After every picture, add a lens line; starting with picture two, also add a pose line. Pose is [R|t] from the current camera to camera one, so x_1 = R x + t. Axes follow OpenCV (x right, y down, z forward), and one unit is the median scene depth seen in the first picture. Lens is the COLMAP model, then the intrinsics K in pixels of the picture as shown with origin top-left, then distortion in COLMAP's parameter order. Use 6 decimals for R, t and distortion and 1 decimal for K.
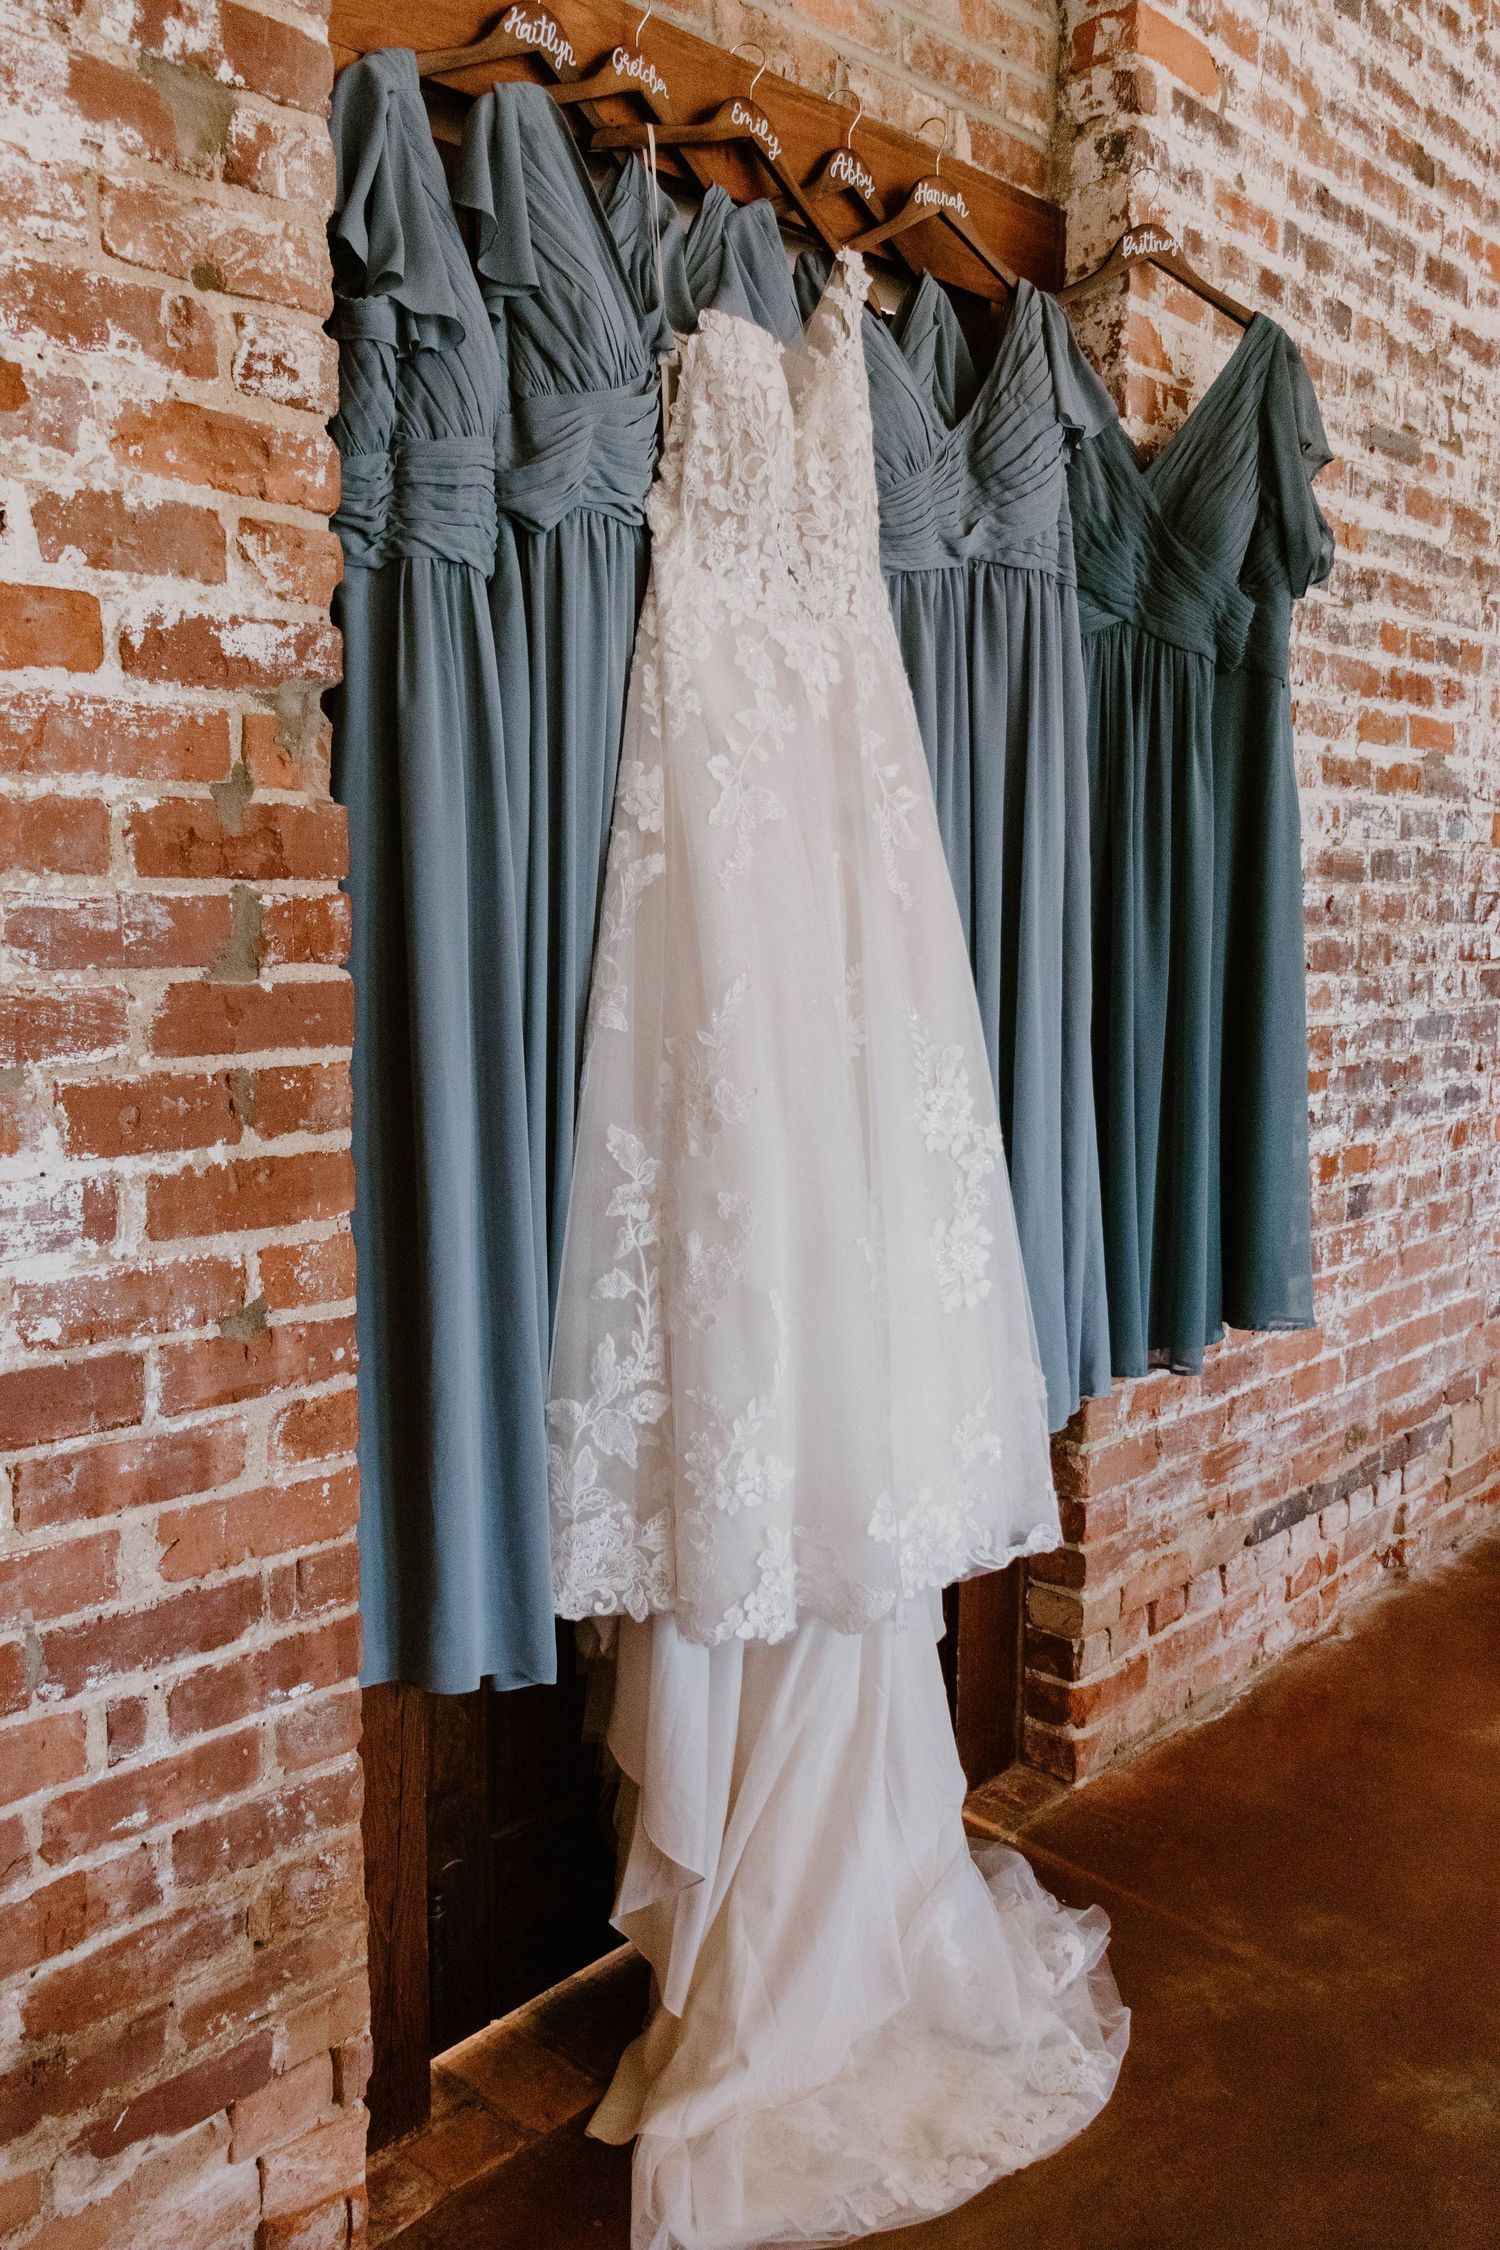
lens RADIAL K [[1864.3, 0, 750.7], [0, 1864.3, 1124.3], [0, 0, 1]] dist [0.015011, -0.004594]
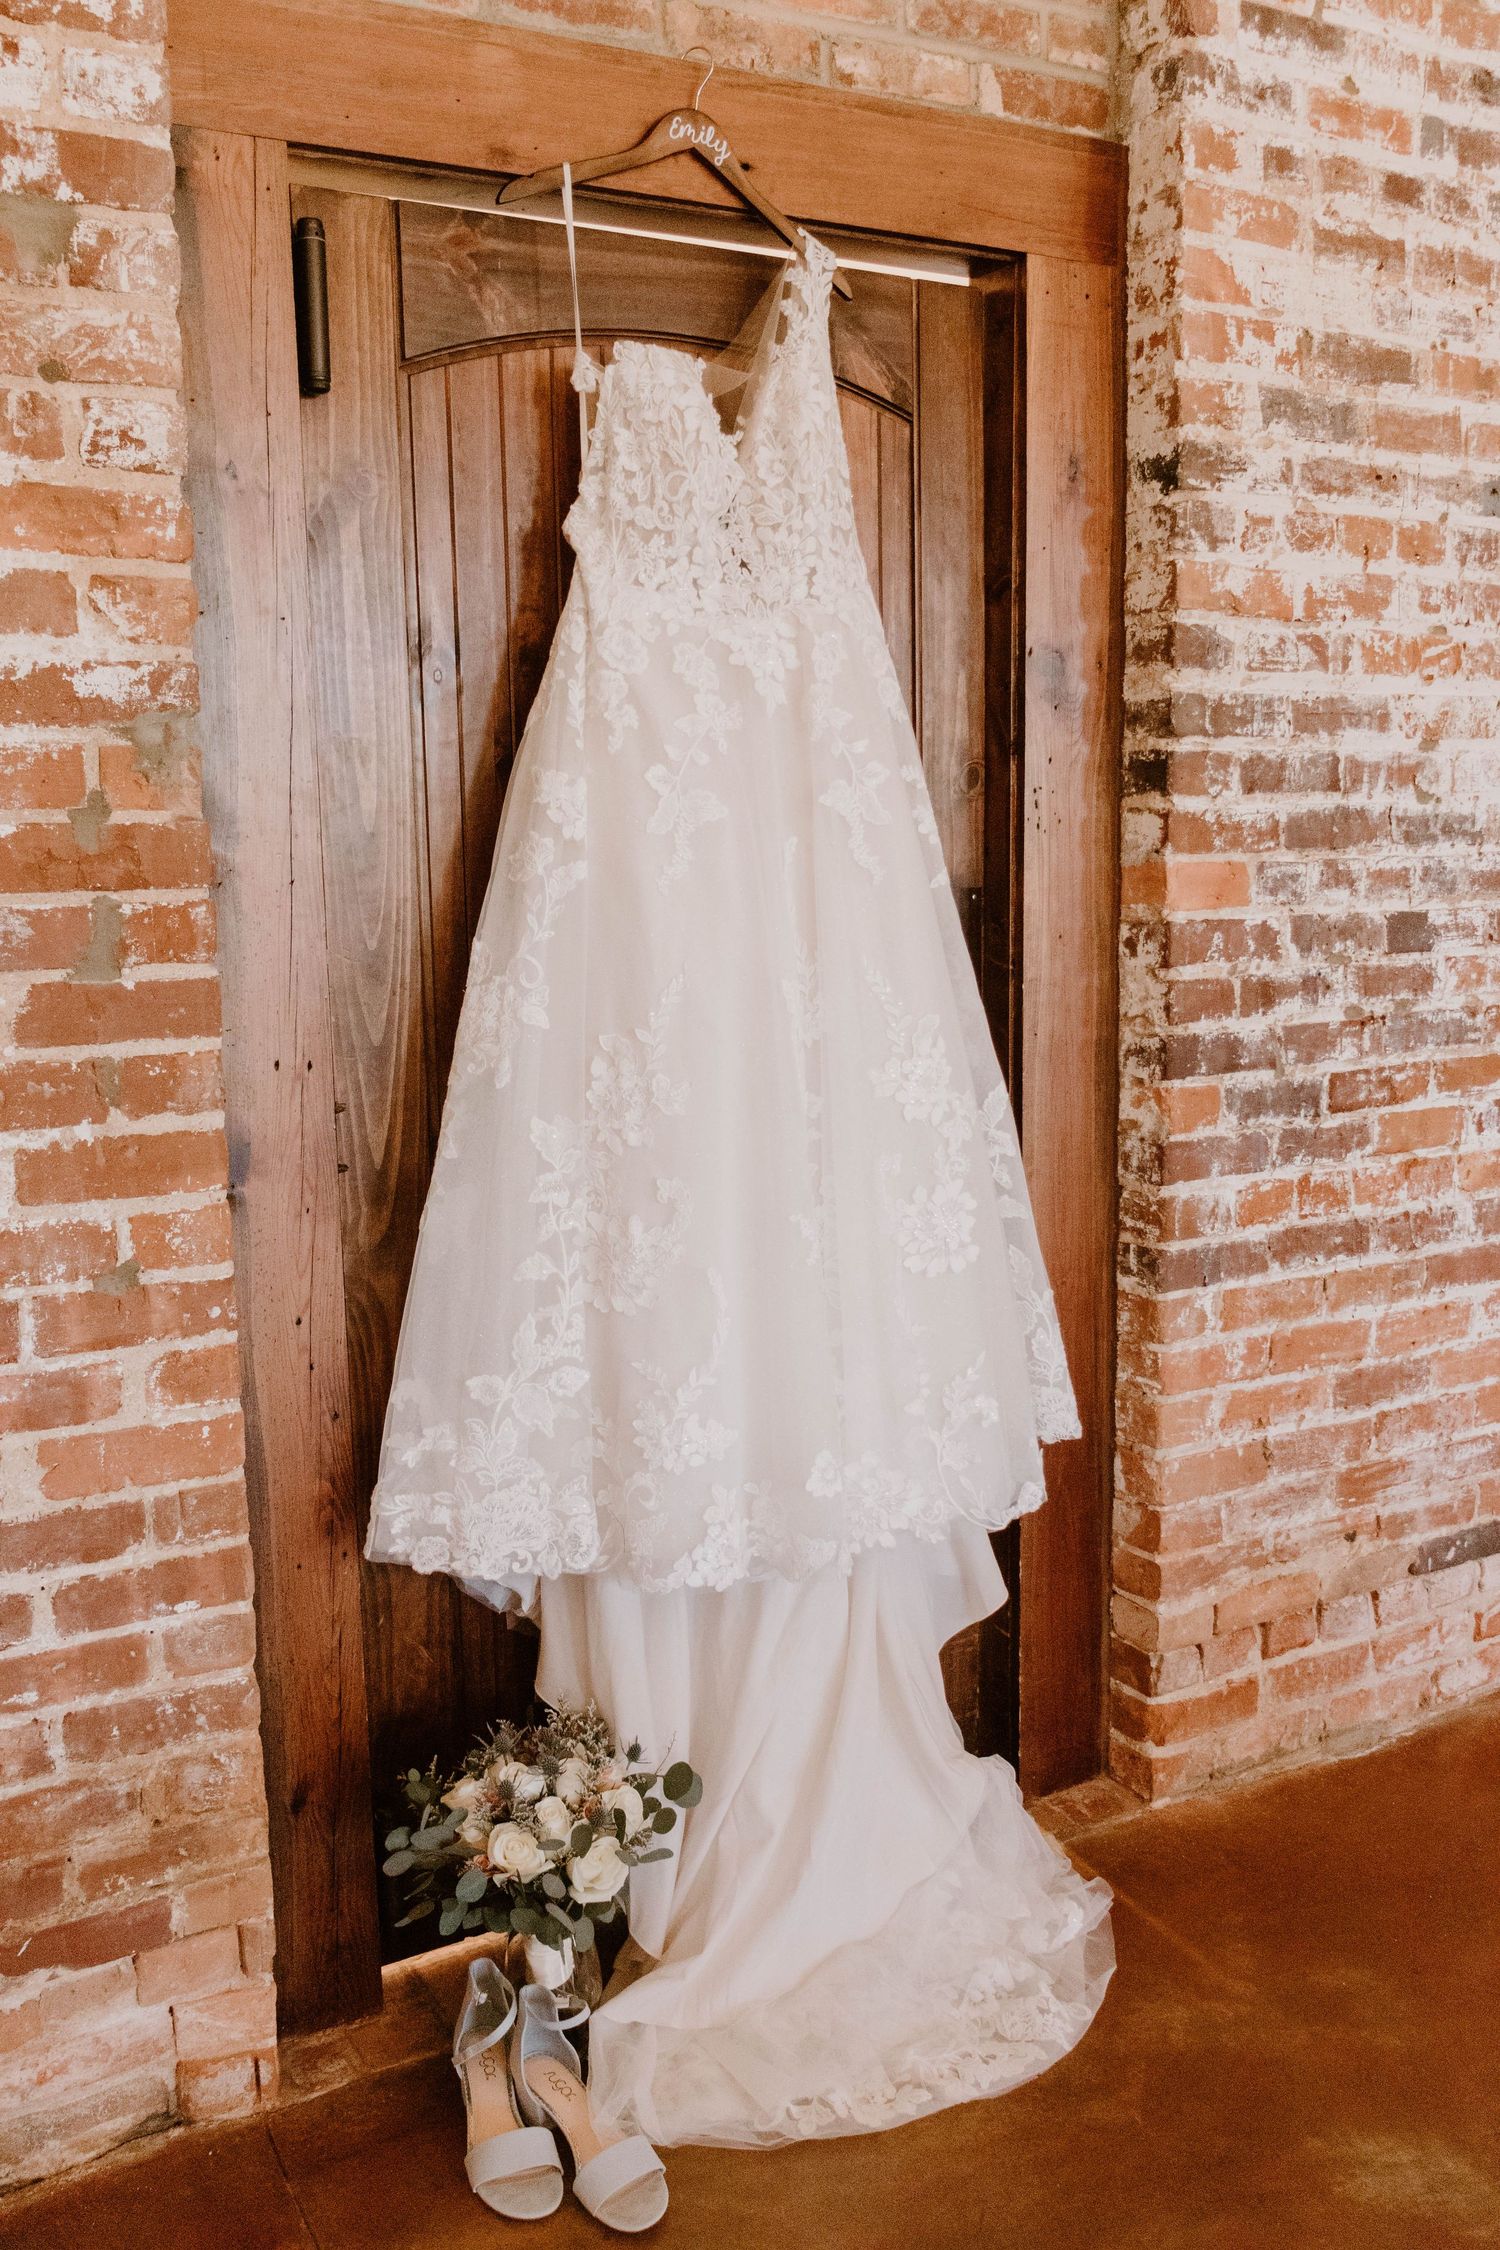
lens RADIAL K [[1996.5, 0, 749.1], [0, 1996.5, 1123.6], [0, 0, 1]] dist [-0.032273, 0.022335]
pose [[0.950266, 0.024219, -0.310496, 0.447587], [-0.016541, 0.999489, 0.027338, -0.027299], [0.310999, -0.020842, 0.950182, -0.030251]]
